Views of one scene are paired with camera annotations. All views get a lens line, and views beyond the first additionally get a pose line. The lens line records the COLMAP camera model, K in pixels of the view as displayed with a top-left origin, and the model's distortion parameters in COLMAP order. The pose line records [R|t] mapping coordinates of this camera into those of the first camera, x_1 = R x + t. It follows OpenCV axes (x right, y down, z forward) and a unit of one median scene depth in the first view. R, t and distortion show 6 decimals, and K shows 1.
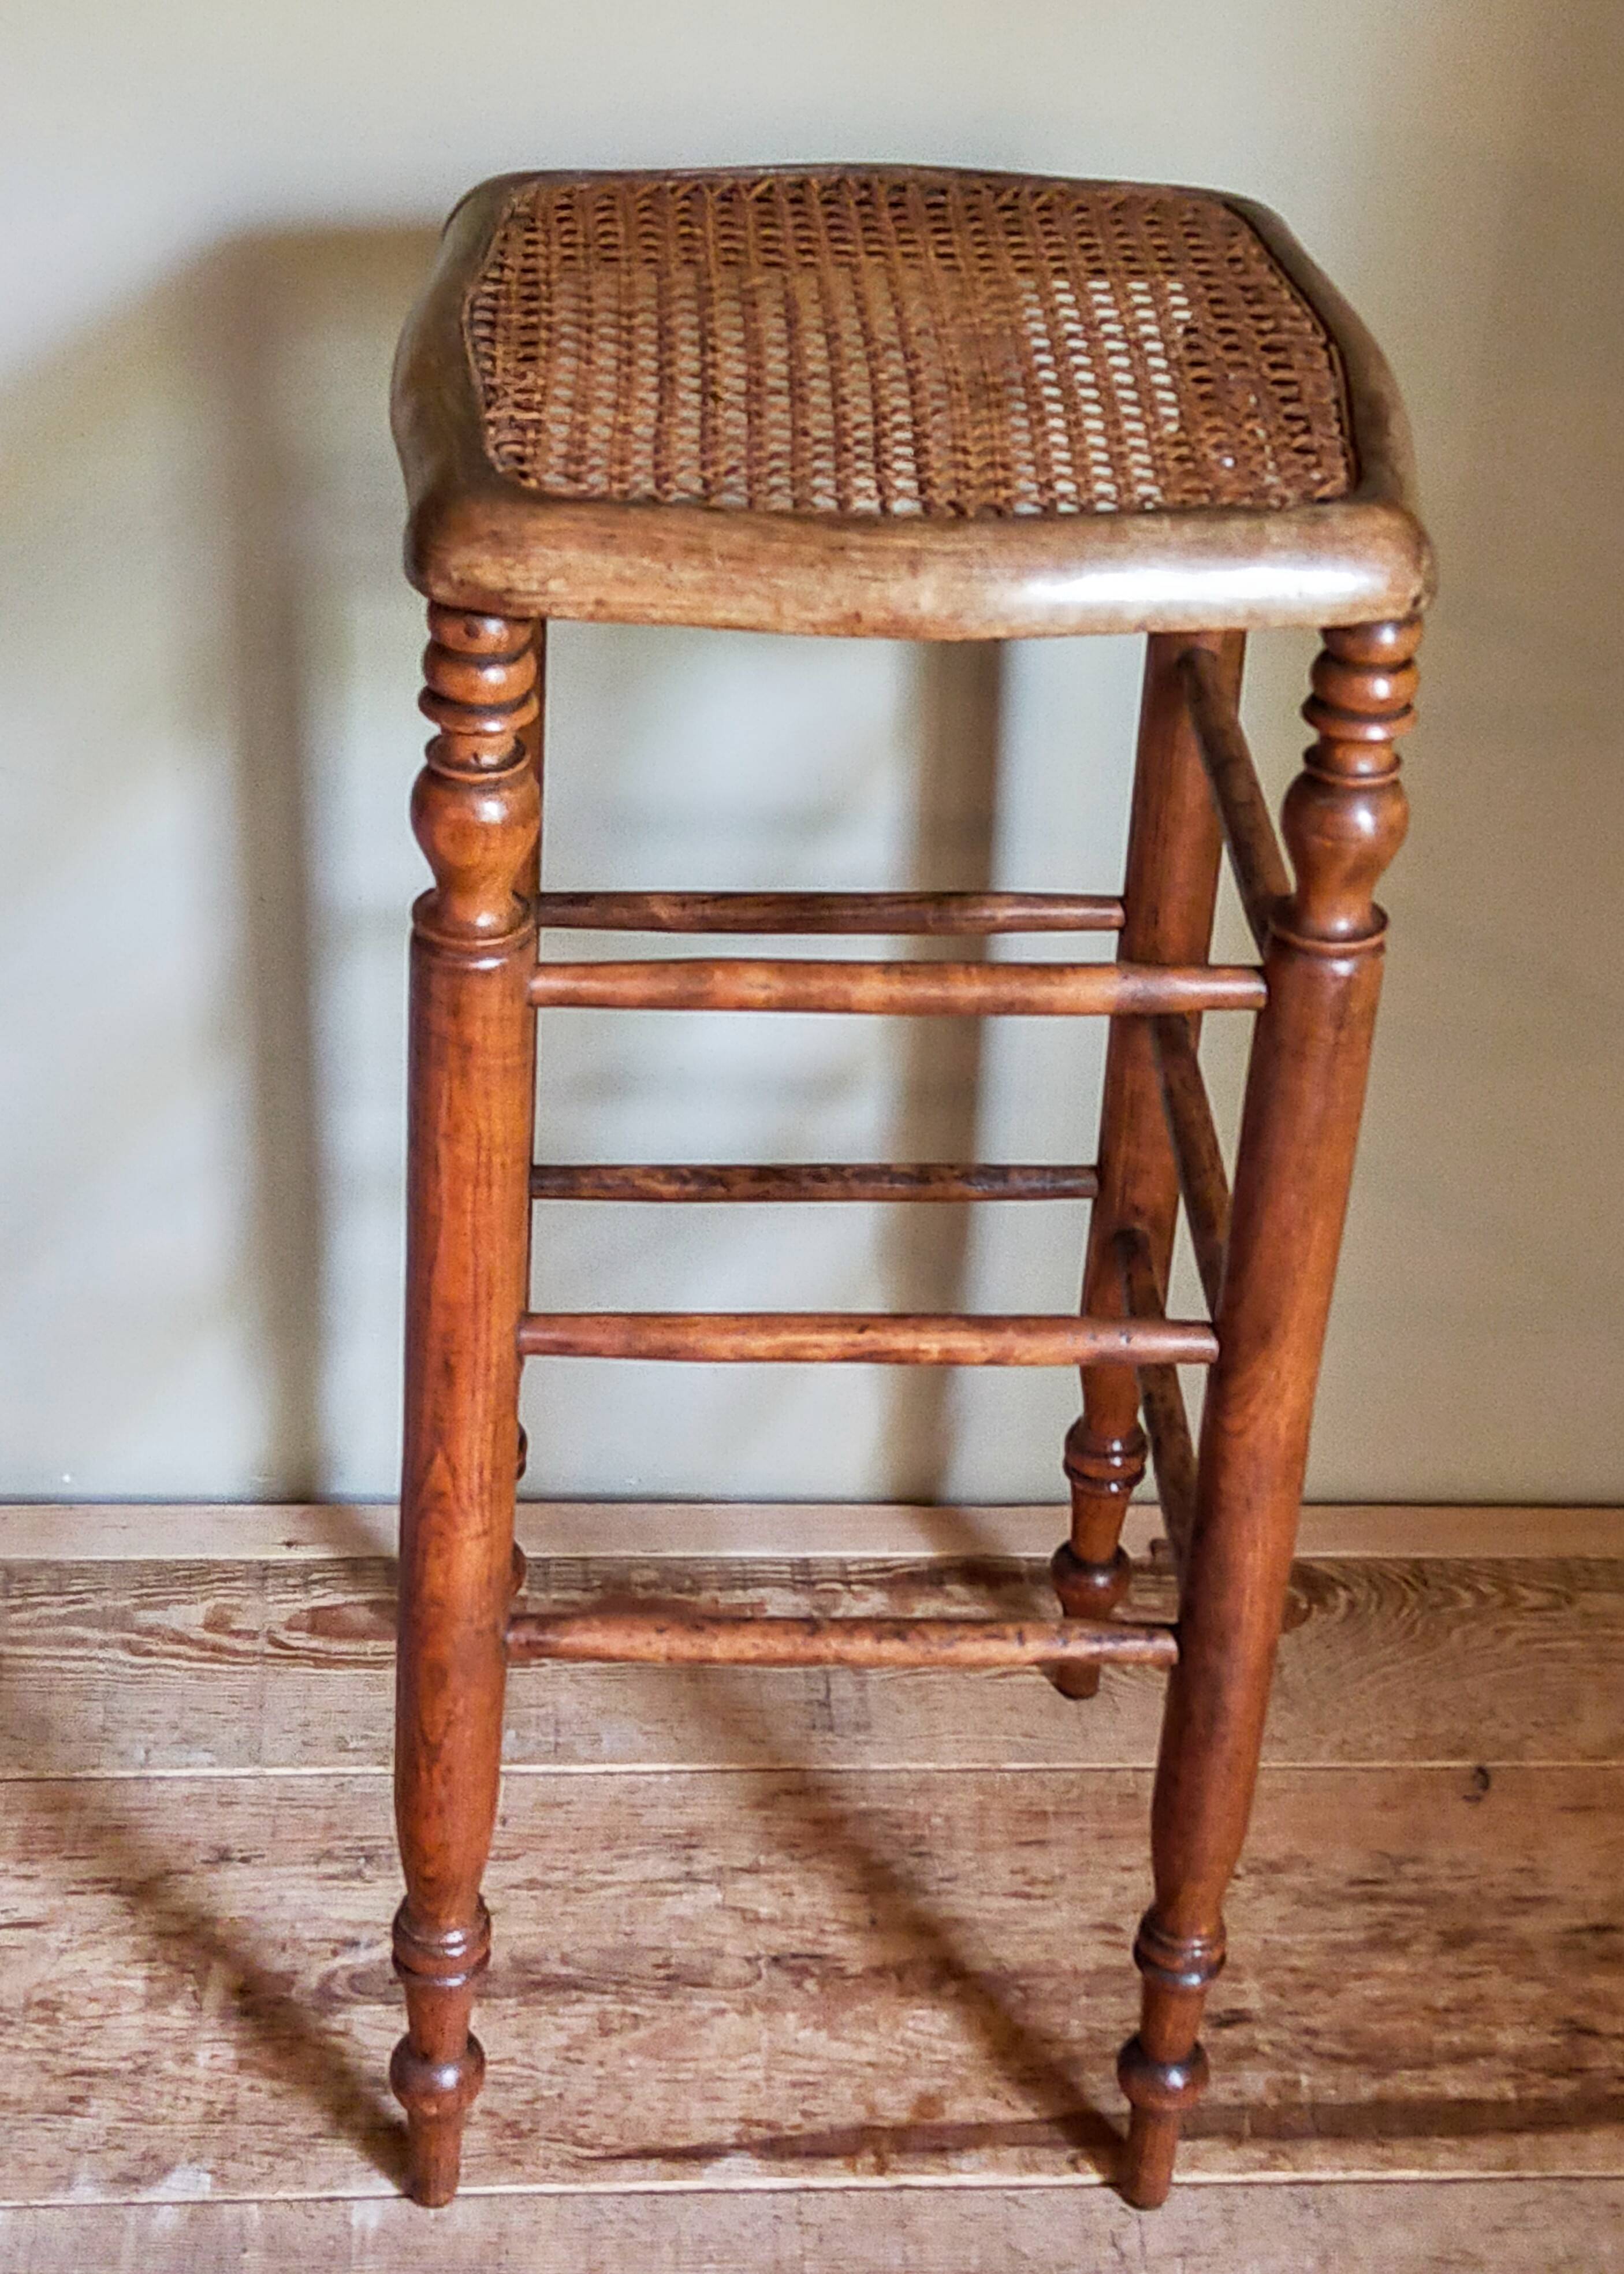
lens RADIAL K [[3473.7, 0, 845.9], [0, 3473.7, 1153.4], [0, 0, 1]] dist [0.107170, -0.131774]
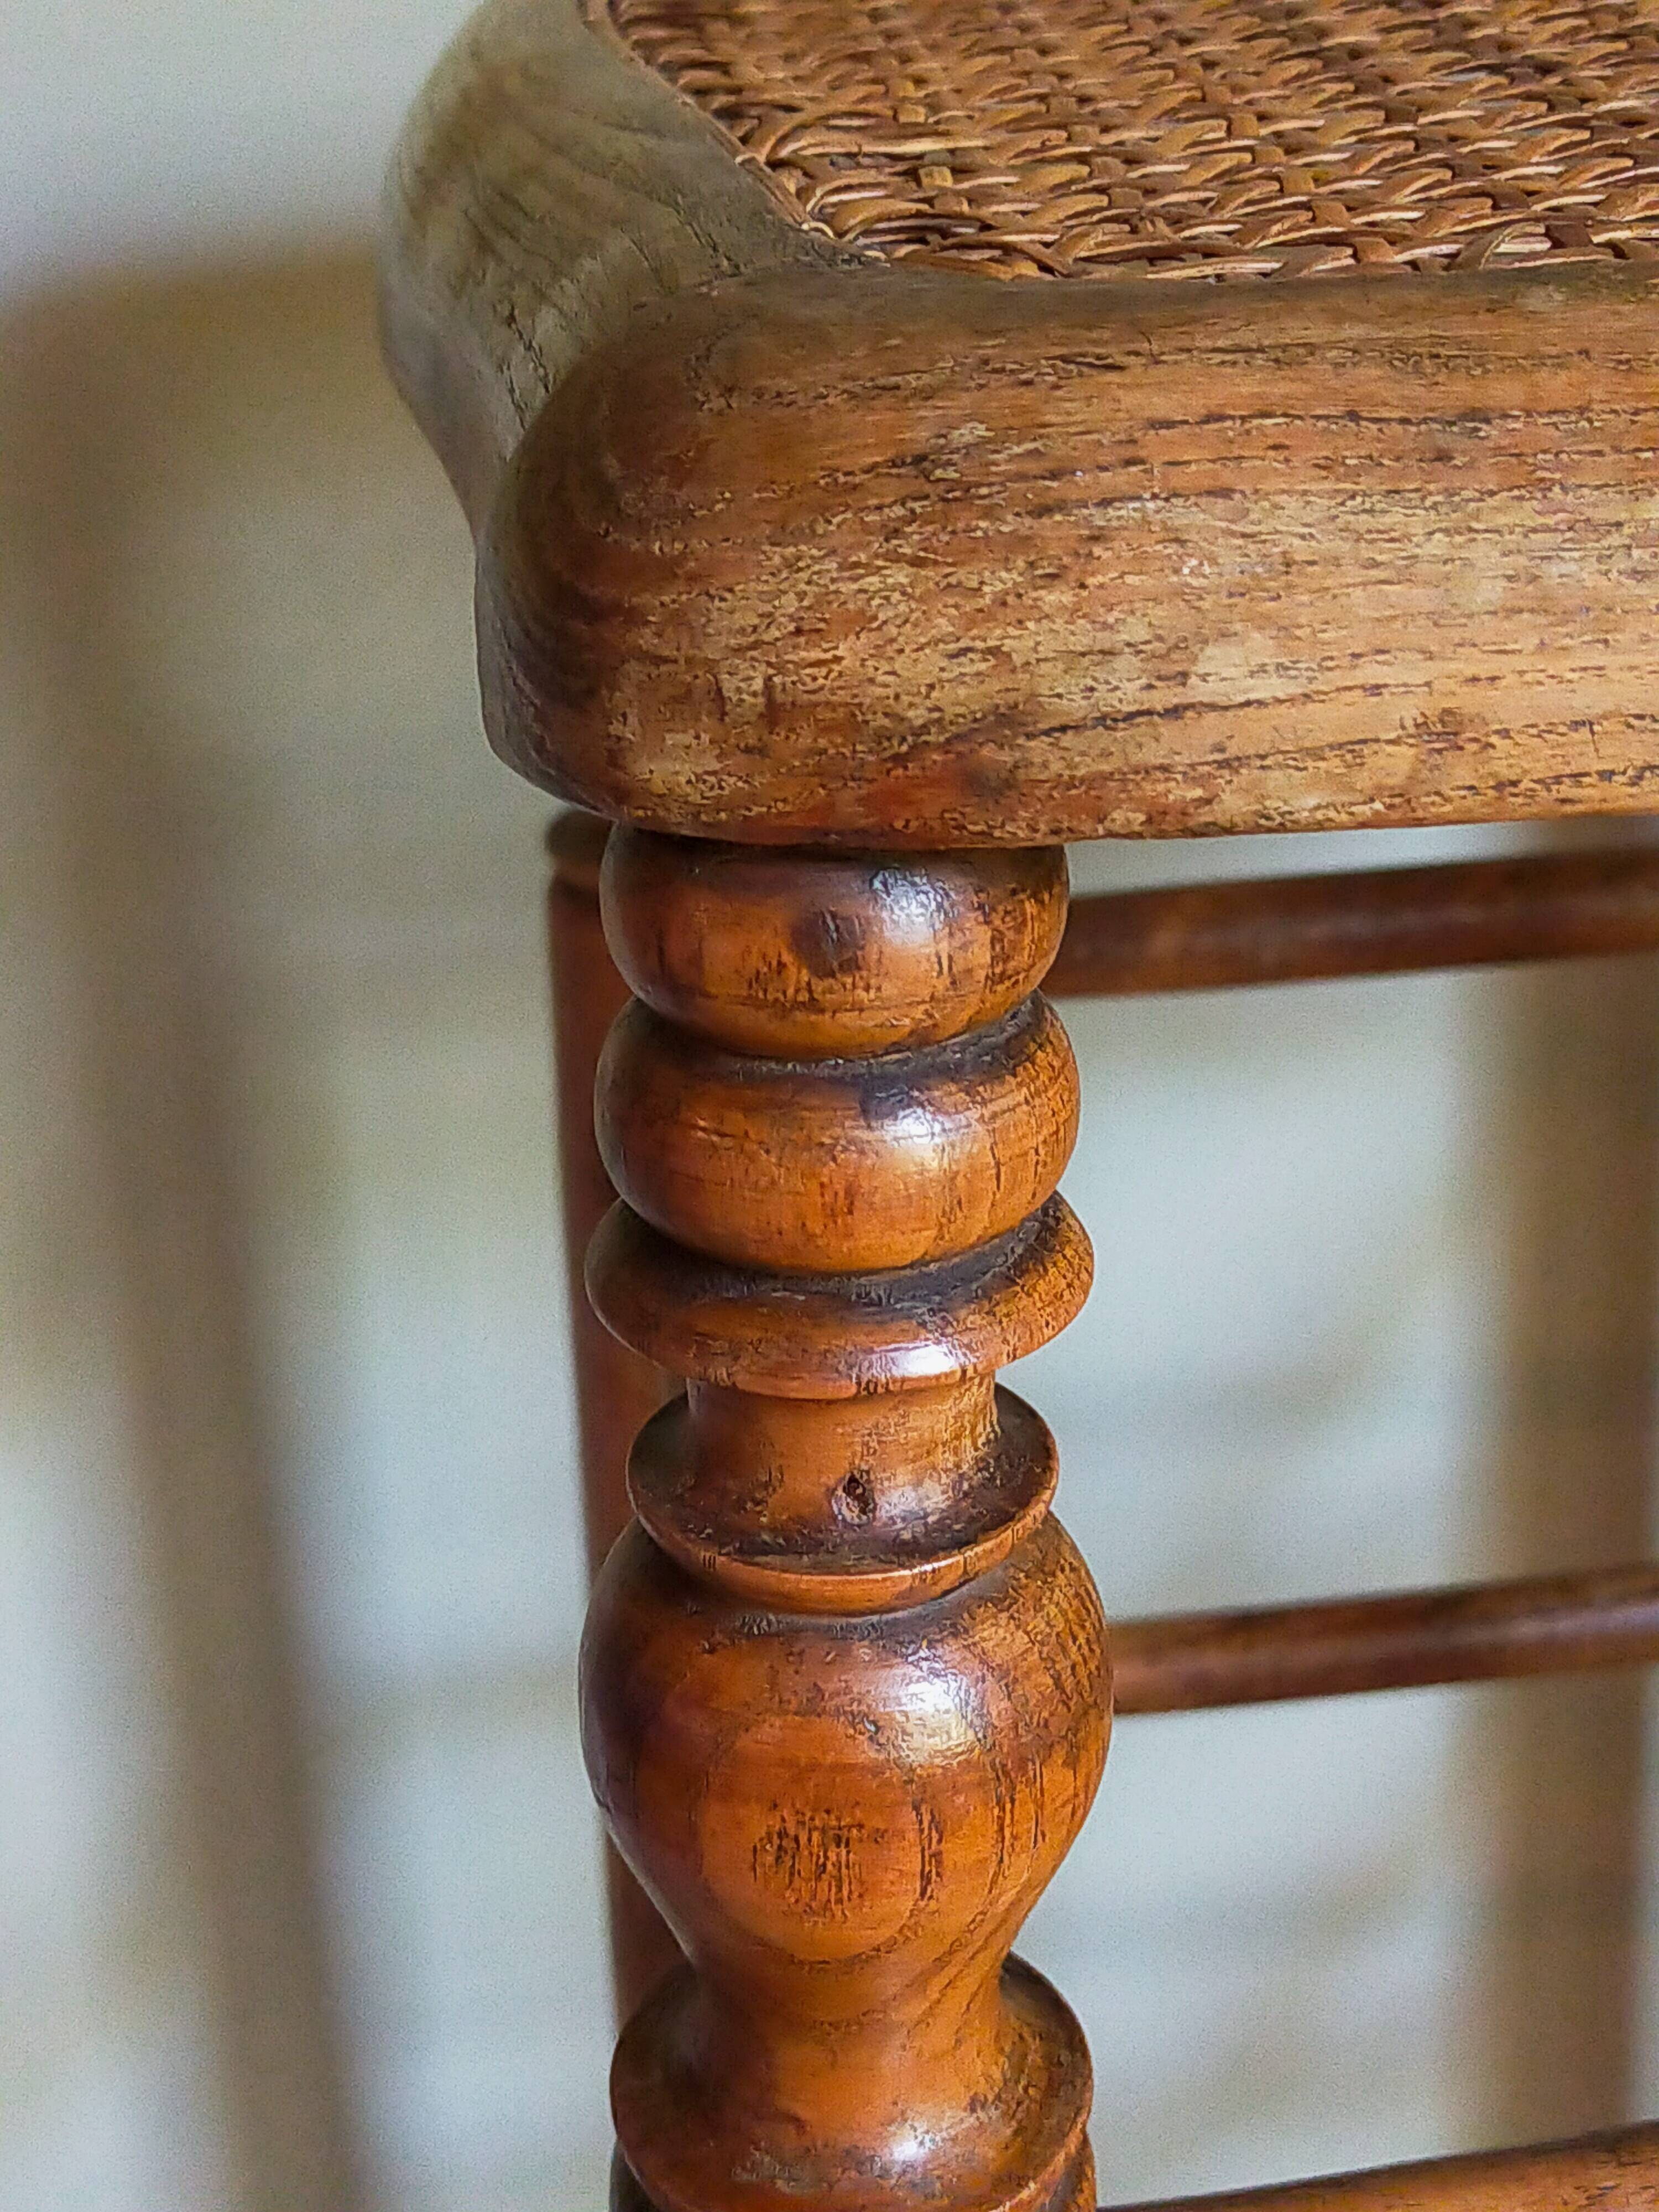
lens RADIAL K [[3400.2, 0, 832.8], [0, 3400.2, 1097.3], [0, 0, 1]] dist [0.106209, -0.127607]
pose [[0.994676, -0.102942, -0.004742, -0.088604], [0.100913, 0.982327, -0.157640, -0.088455], [0.020886, 0.156322, 0.987485, 0.655855]]
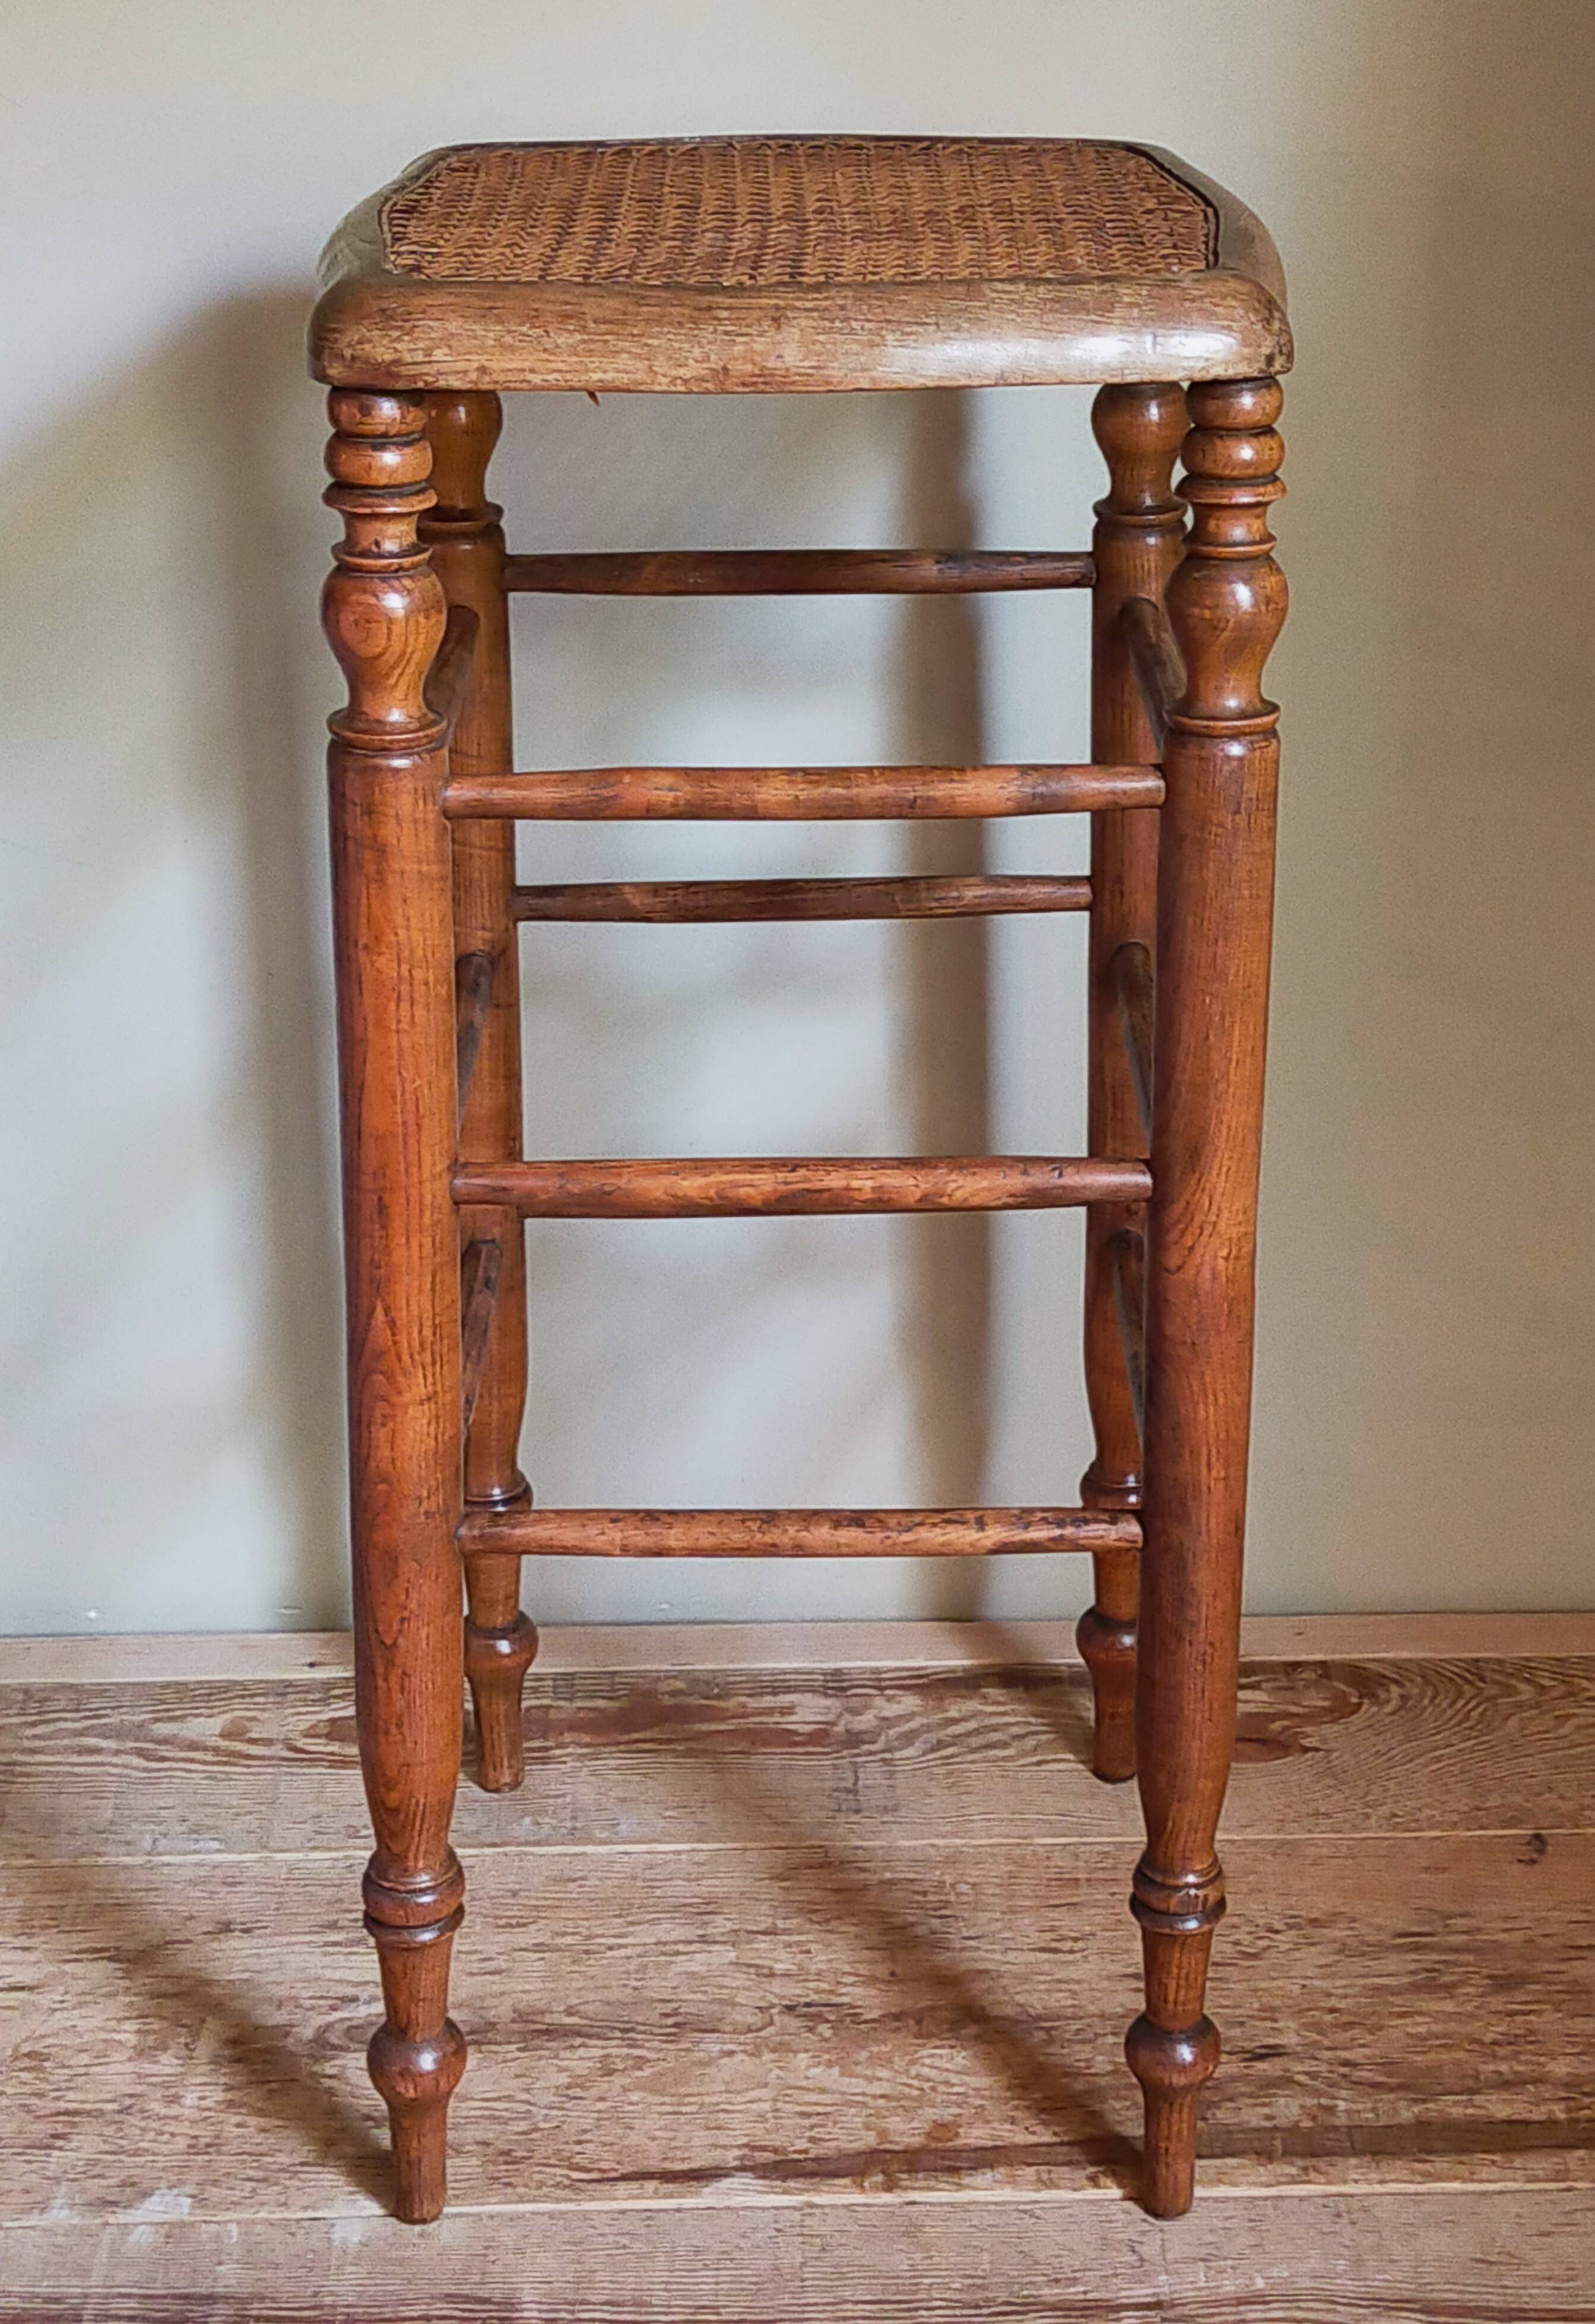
lens RADIAL K [[3594.5, 0, 872.8], [0, 3594.5, 1153.8], [0, 0, 1]] dist [0.095712, -0.132970]
pose [[0.998061, -0.037213, -0.049901, 0.076390], [0.027388, 0.982392, -0.184814, 0.230159], [0.055900, 0.183088, 0.981506, -0.020573]]
